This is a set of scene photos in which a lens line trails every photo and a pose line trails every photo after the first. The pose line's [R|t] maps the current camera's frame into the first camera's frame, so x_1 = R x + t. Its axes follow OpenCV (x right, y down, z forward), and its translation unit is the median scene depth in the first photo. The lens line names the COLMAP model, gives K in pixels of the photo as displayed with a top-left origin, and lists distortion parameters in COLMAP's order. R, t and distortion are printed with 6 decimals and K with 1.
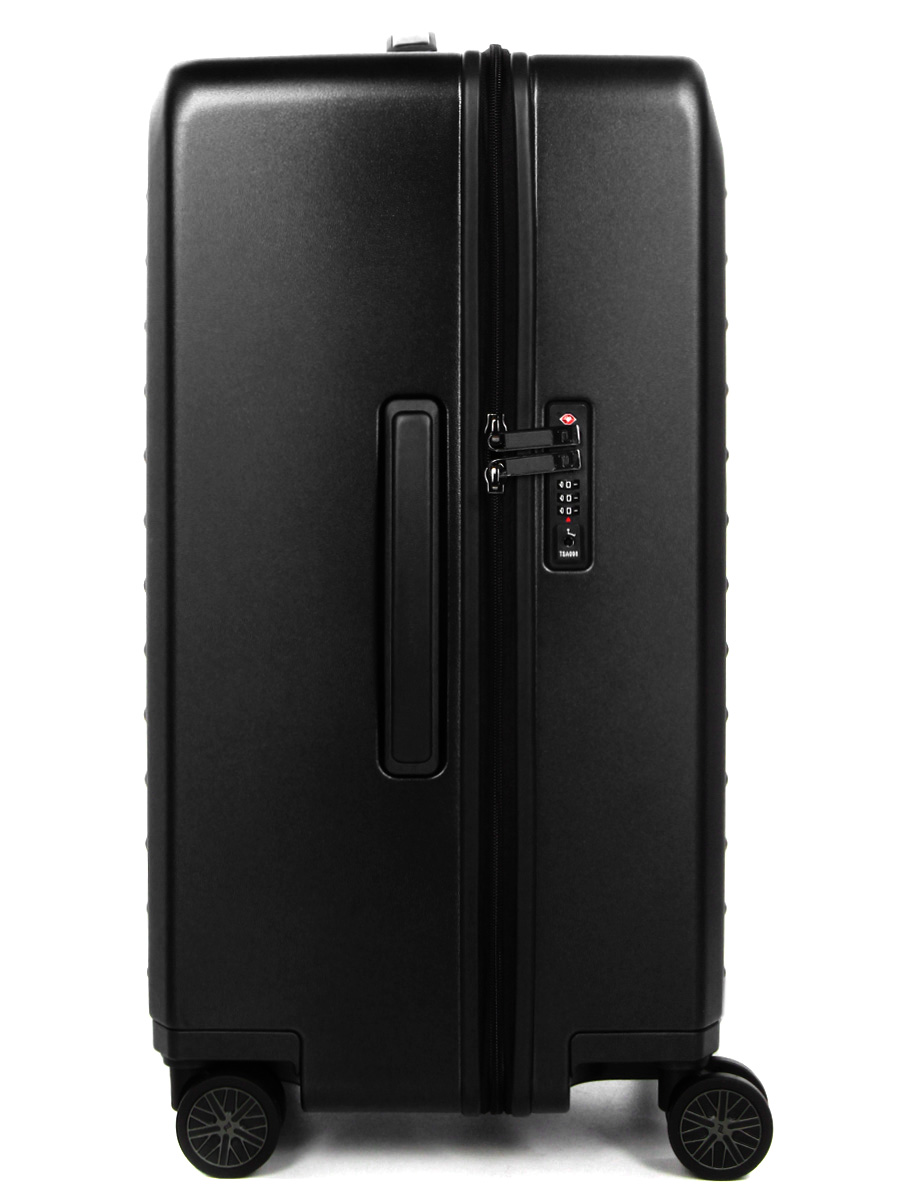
lens RADIAL K [[1285.8, 0, 403.5], [0, 1285.8, 599.4], [0, 0, 1]] dist [0.009728, -0.024985]
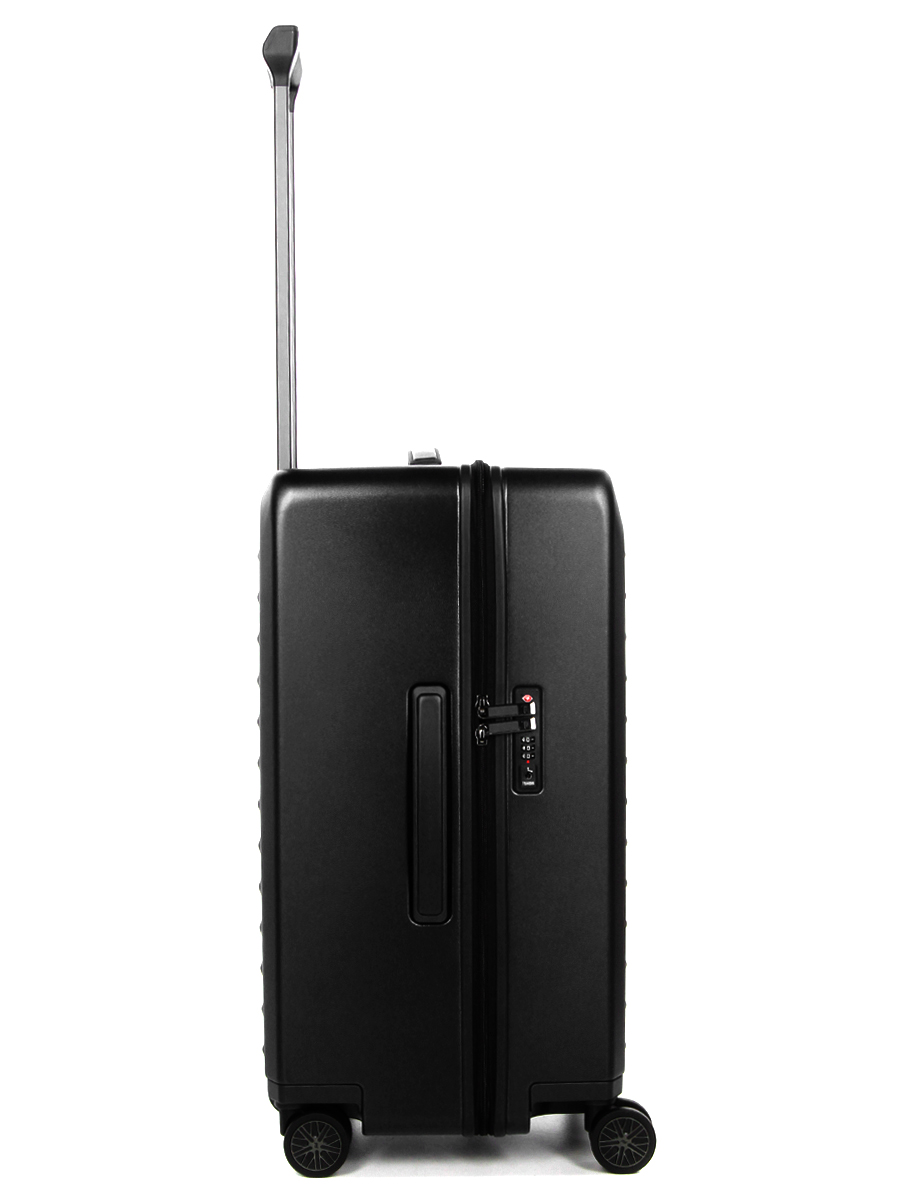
lens RADIAL K [[814.2, 0, 450.0], [0, 814.2, 600.0], [0, 0, 1]] dist [-0.024805, 0.001006]
pose [[0.999450, -0.005490, 0.032697, 0.000214], [0.005449, 0.999984, 0.001346, -0.263624], [-0.032704, -0.001167, 0.999464, -0.000447]]
